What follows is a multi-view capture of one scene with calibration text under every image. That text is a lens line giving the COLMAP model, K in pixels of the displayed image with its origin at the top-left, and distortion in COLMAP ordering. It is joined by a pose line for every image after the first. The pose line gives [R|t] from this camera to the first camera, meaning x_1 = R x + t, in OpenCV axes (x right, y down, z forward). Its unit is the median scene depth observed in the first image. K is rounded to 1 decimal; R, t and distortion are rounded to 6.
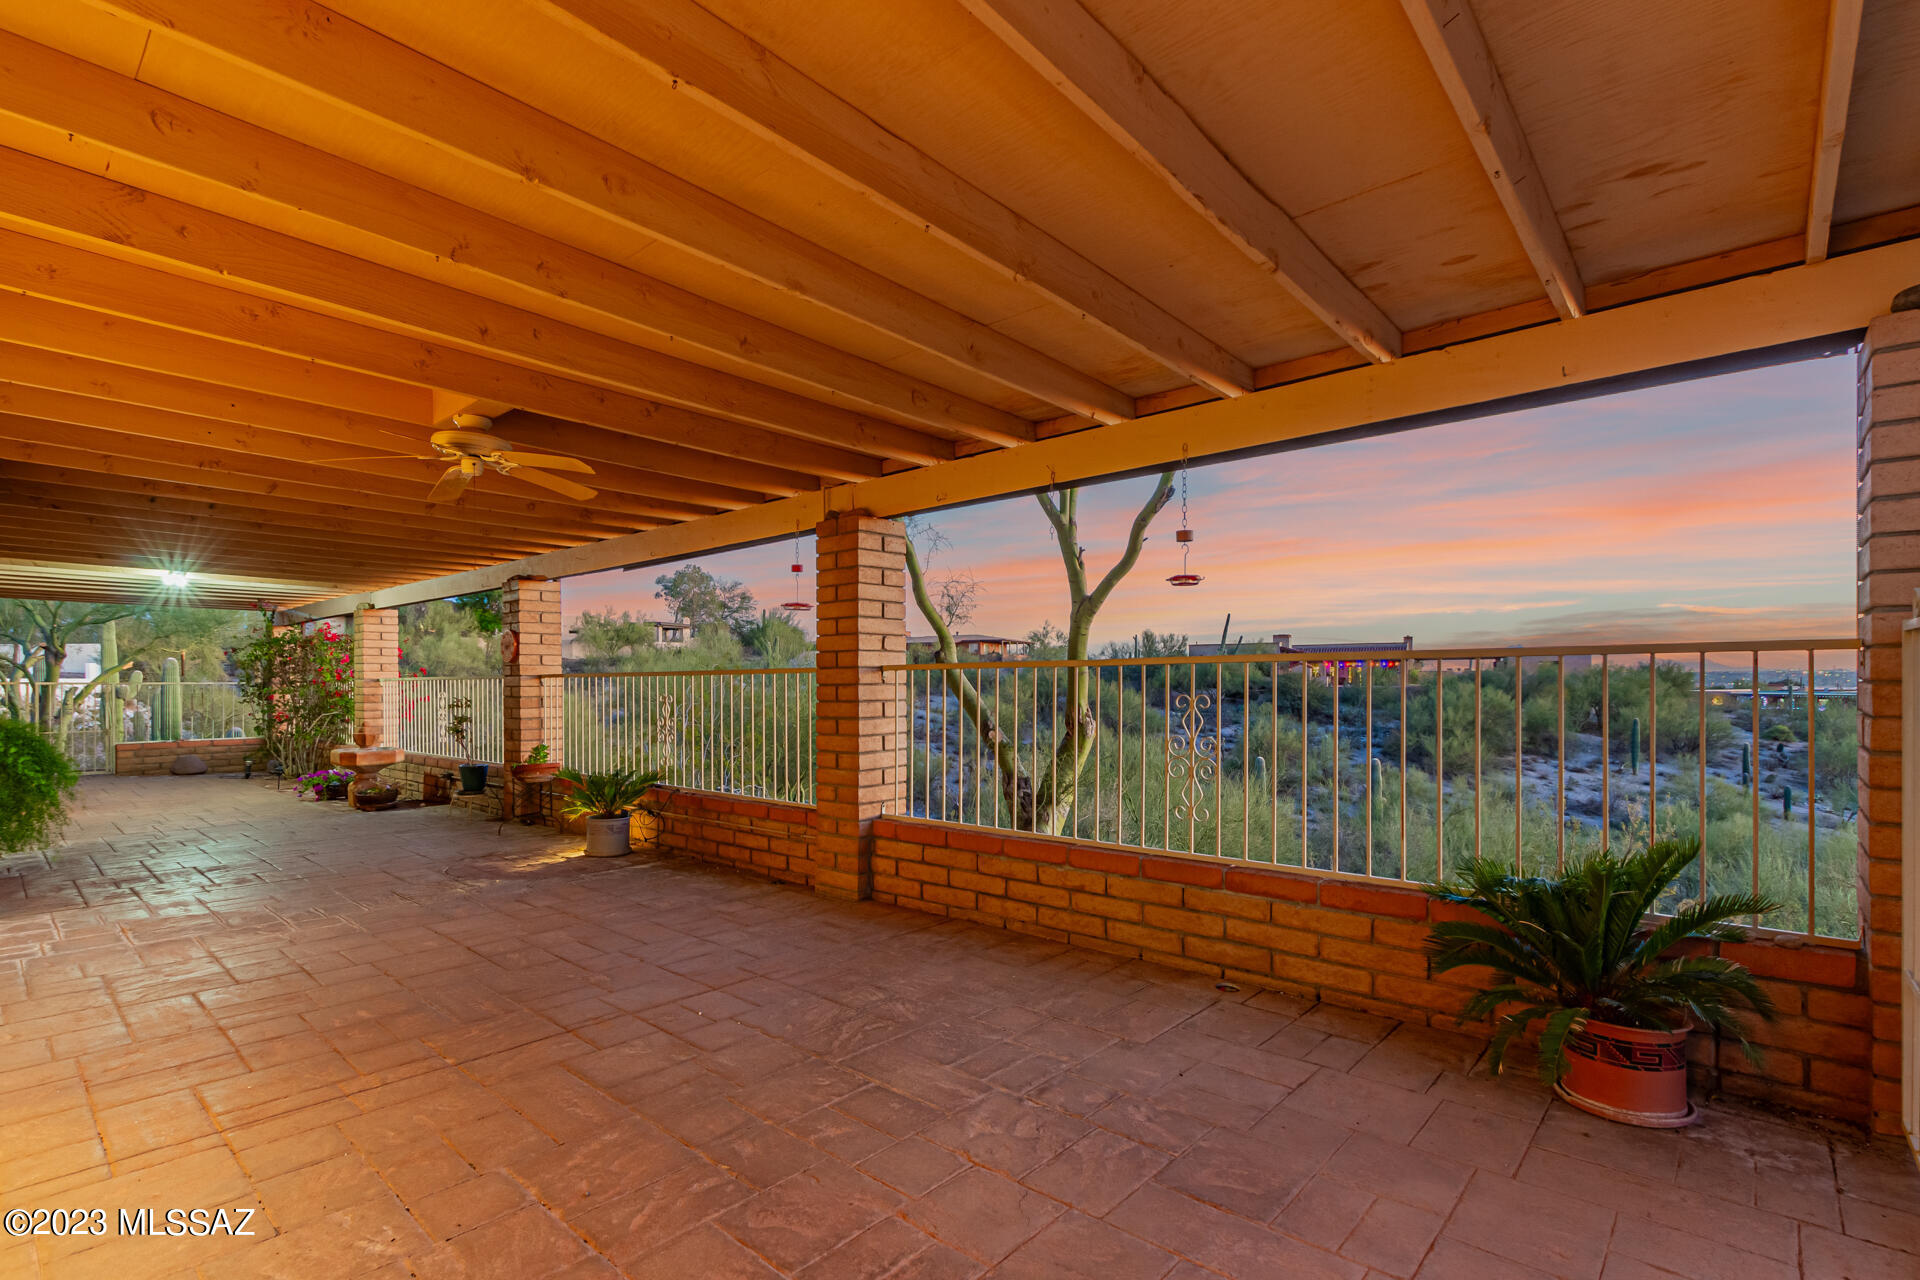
lens RADIAL K [[877.4, 0, 946.1], [0, 877.4, 619.8], [0, 0, 1]] dist [-0.000424, -0.000344]
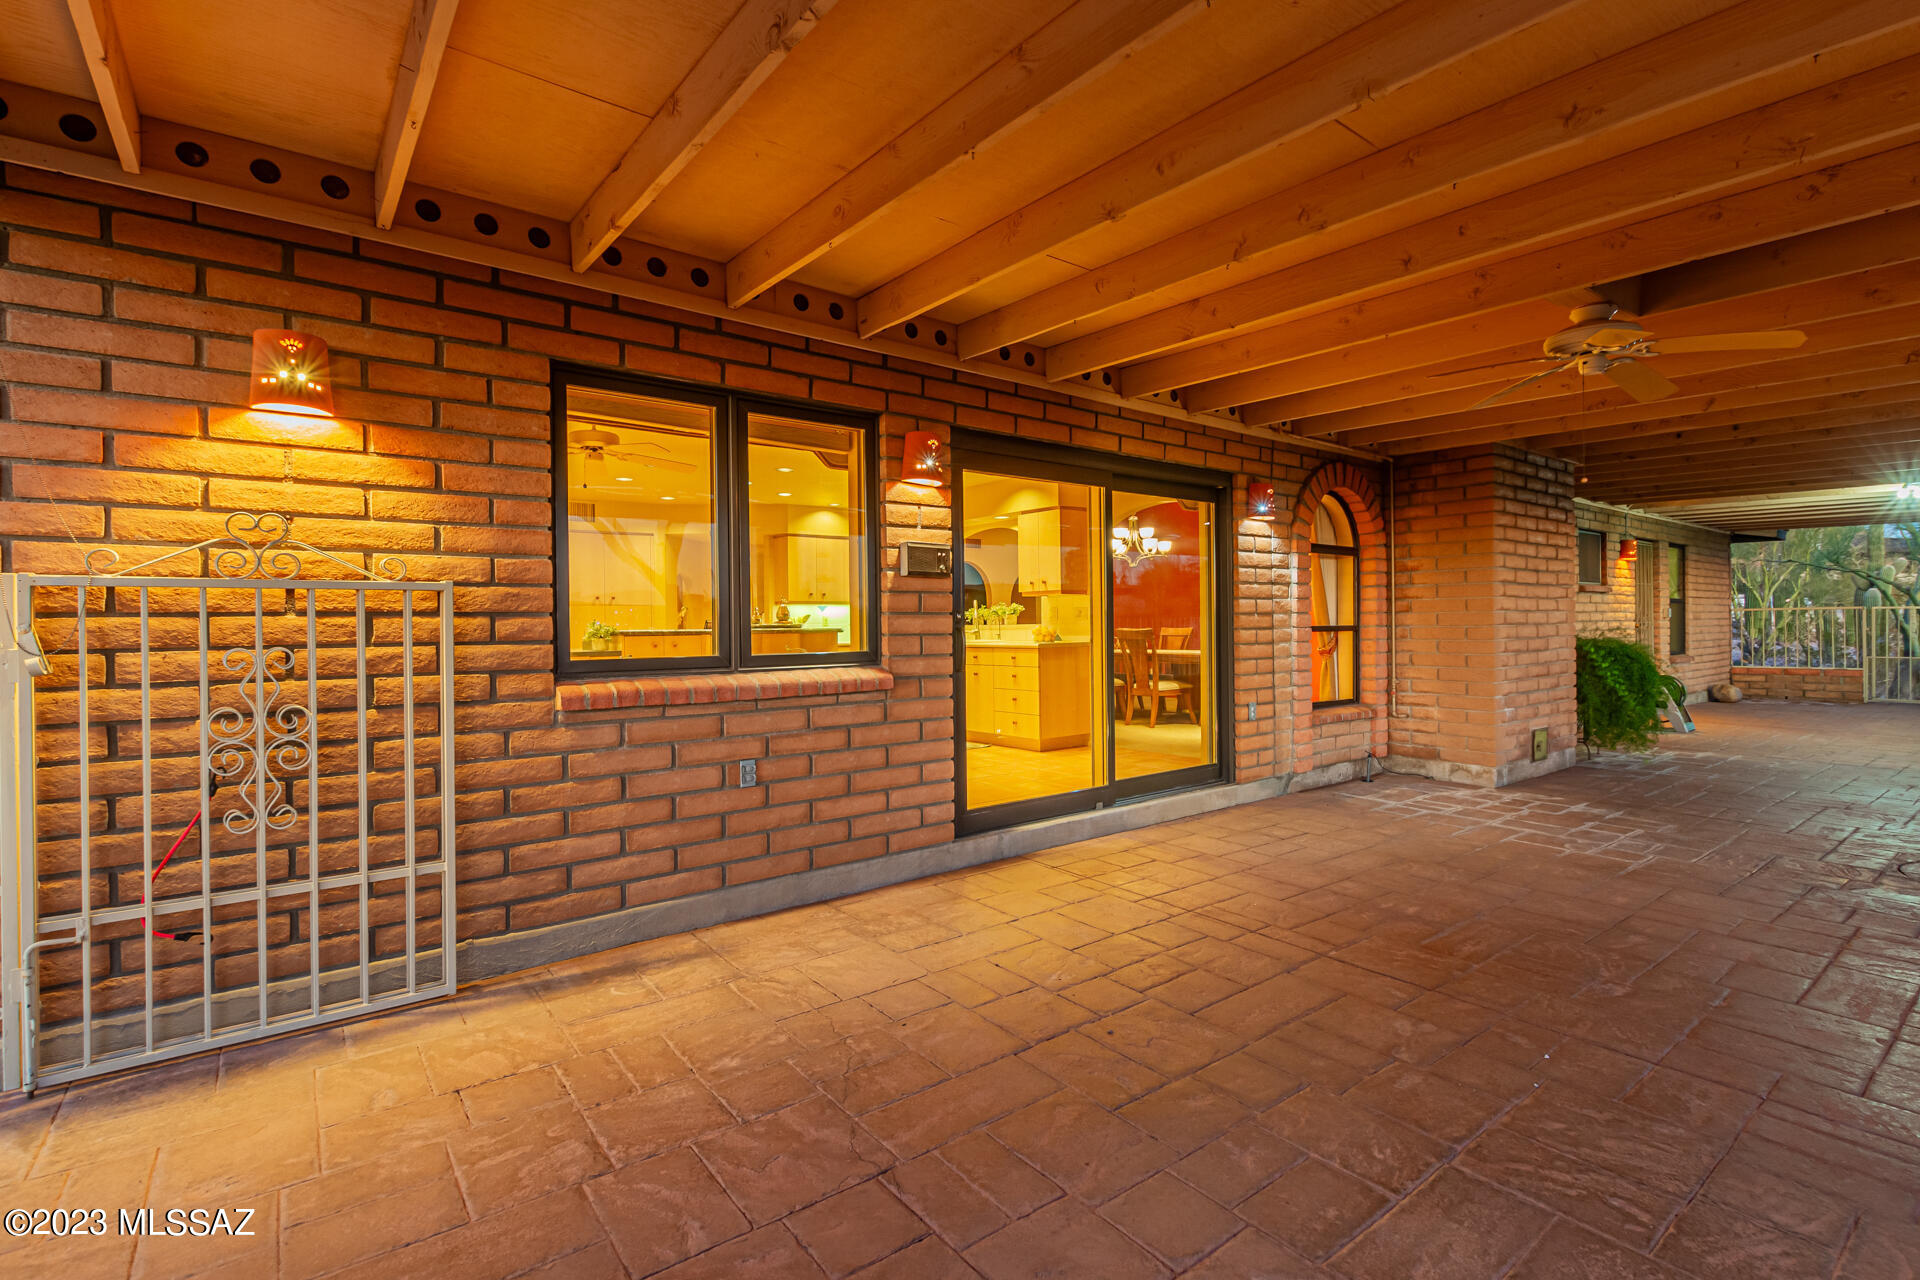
lens RADIAL K [[877.4, 0, 946.1], [0, 877.4, 619.8], [0, 0, 1]] dist [-0.000424, -0.000344]
pose [[-0.193751, 0.009424, -0.981006, 0.419914], [0.076750, 0.997035, -0.005580, 0.028656], [0.978044, -0.076374, -0.193900, 0.509286]]
